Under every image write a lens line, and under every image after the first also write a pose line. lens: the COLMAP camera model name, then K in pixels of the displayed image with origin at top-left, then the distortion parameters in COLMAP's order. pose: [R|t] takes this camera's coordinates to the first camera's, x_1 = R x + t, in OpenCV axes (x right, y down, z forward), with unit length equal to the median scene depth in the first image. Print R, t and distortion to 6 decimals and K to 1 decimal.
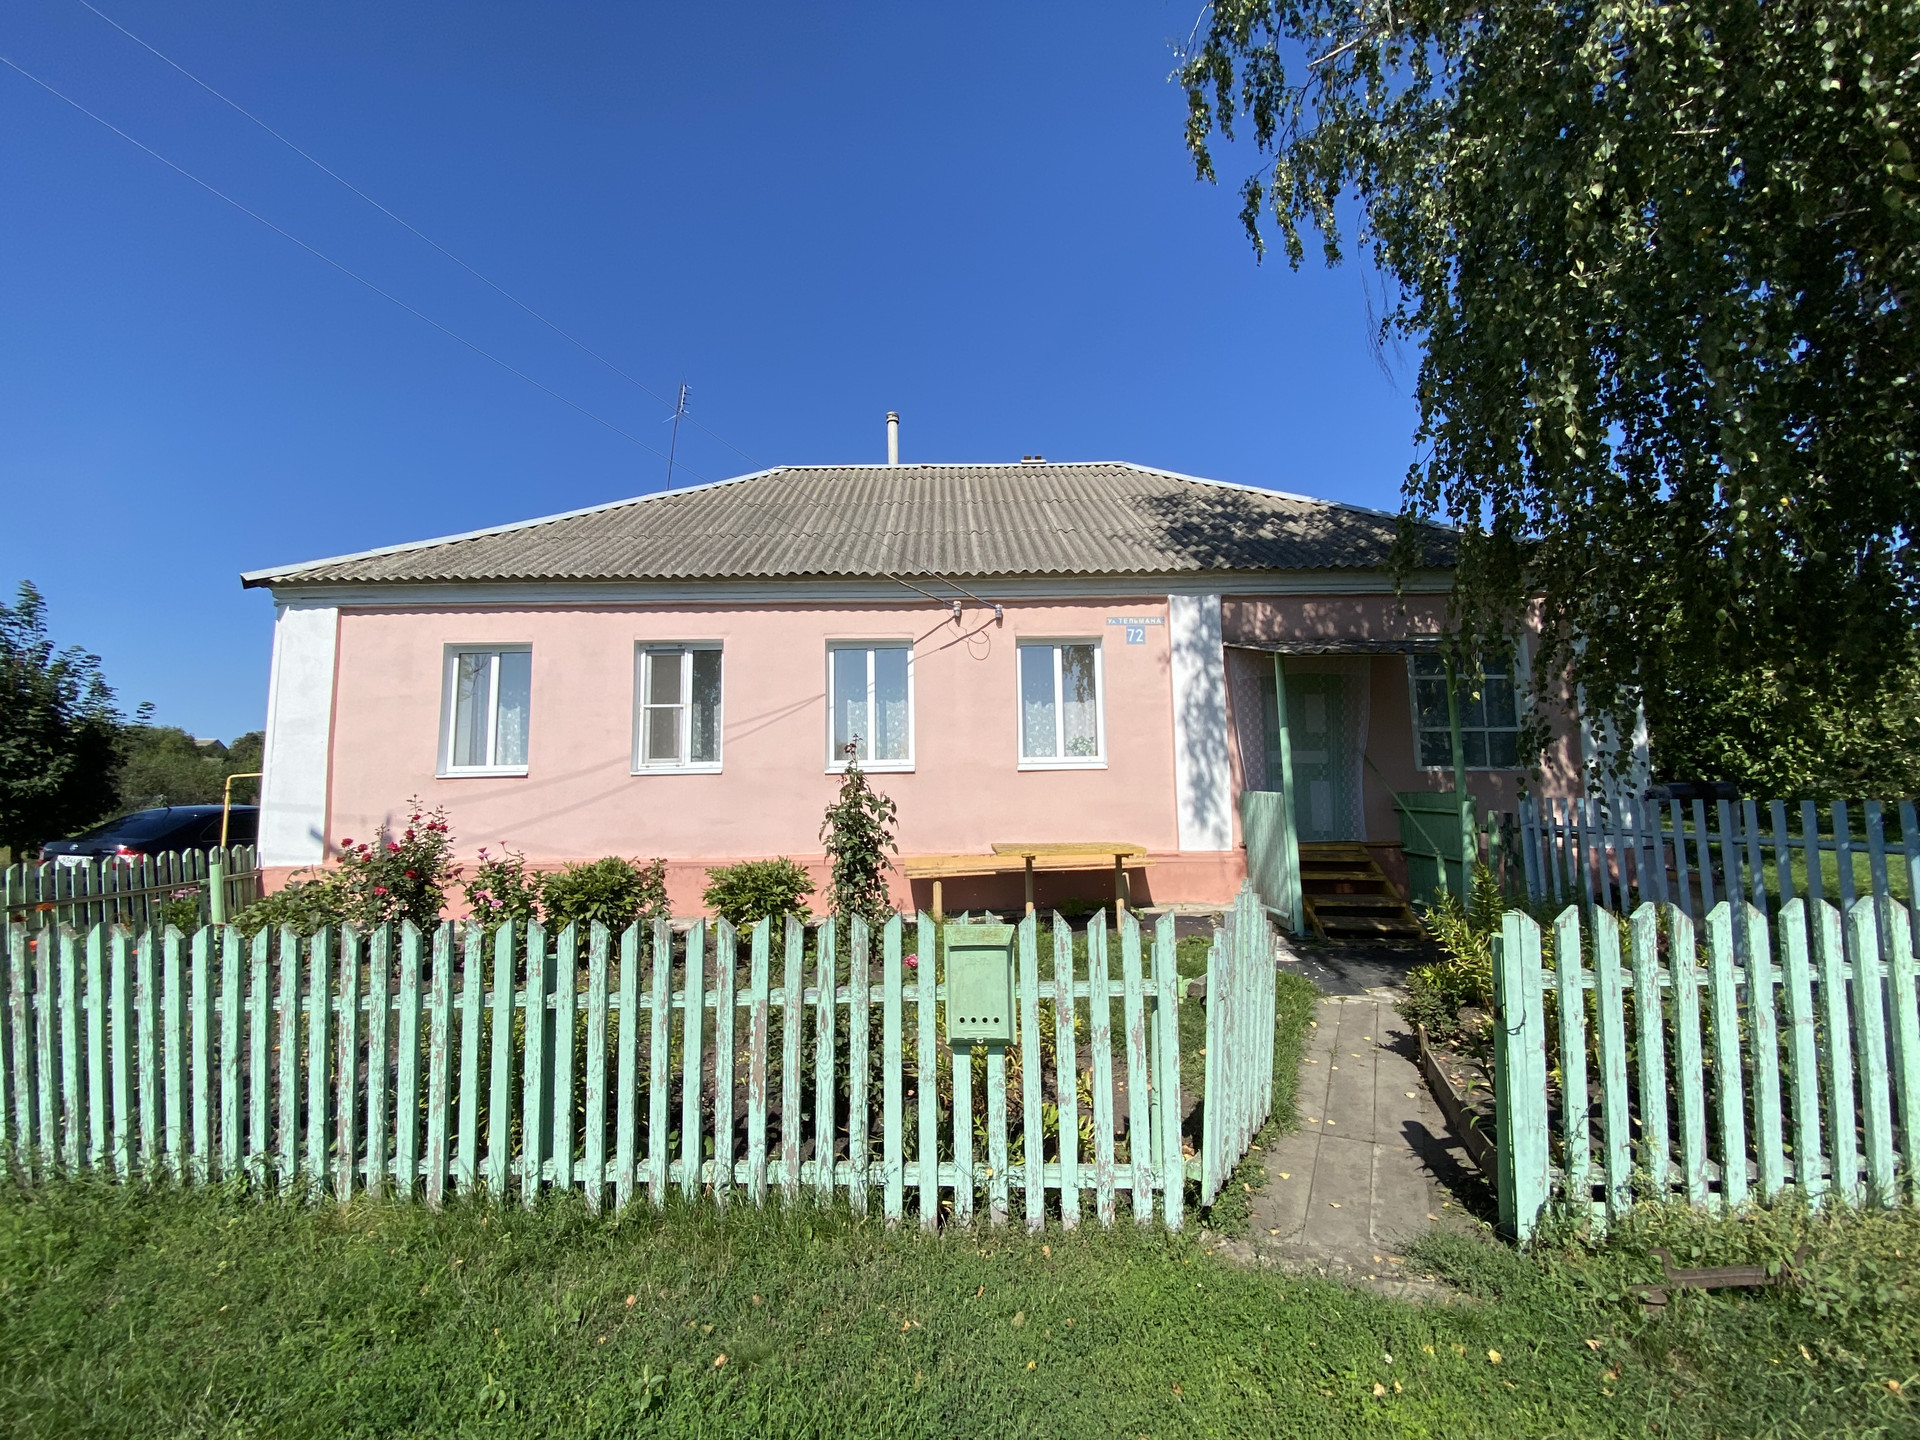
lens RADIAL K [[771.1, 0, 957.1], [0, 771.1, 717.1], [0, 0, 1]] dist [0.052768, -0.042870]
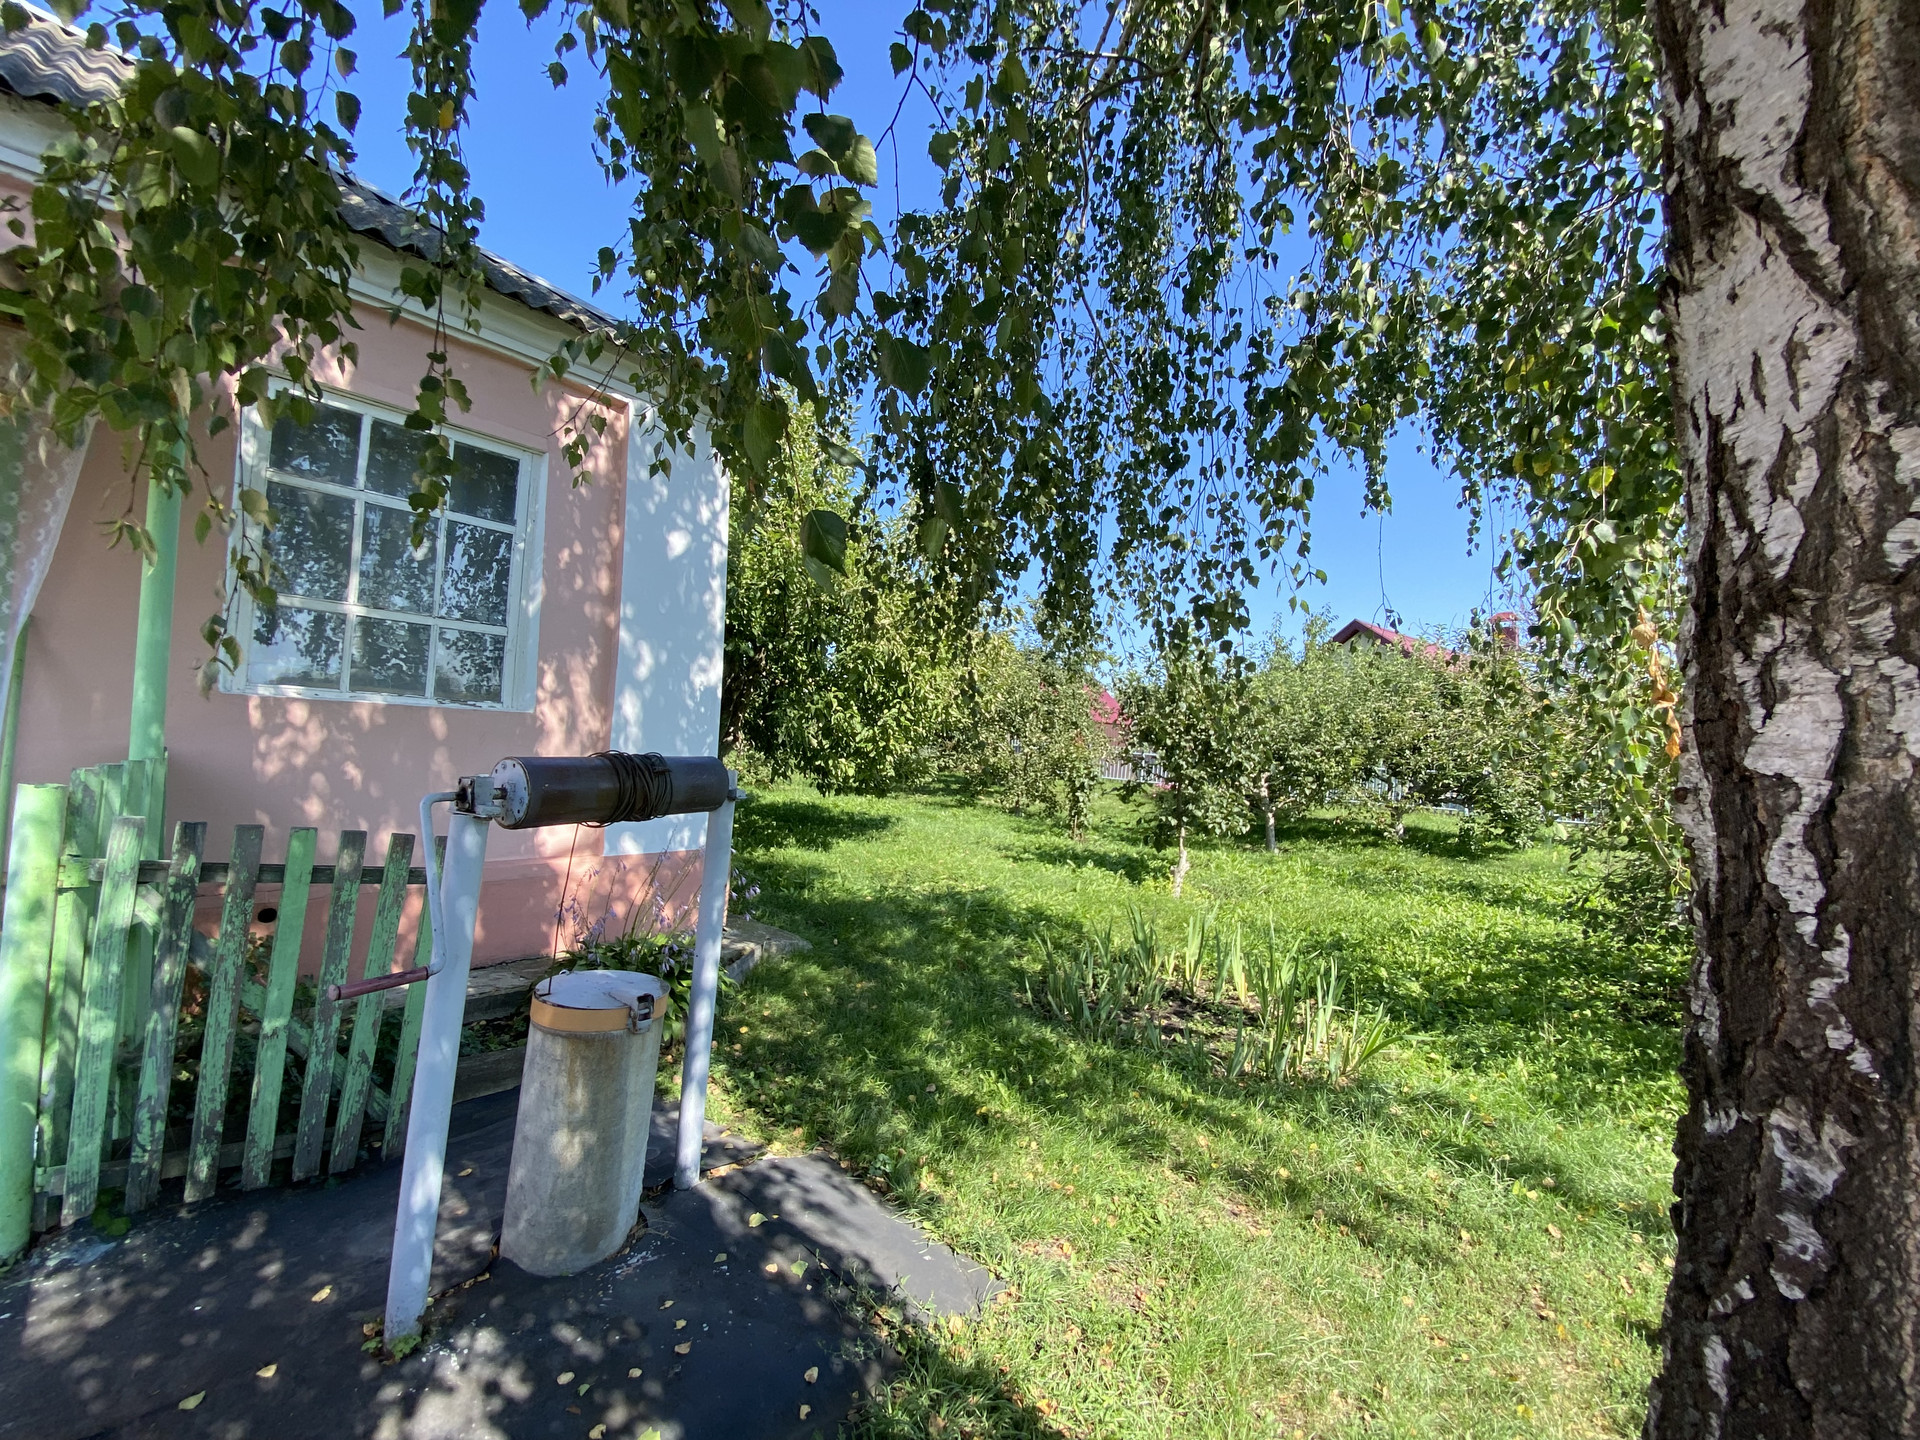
lens RADIAL K [[771.6, 0, 957.9], [0, 771.6, 710.1], [0, 0, 1]] dist [0.040703, -0.031711]
pose [[0.647172, 0.083261, 0.757783, 0.516366], [-0.123995, 0.992278, -0.003130, 0.033220], [-0.752192, -0.091935, 0.652499, 0.426040]]
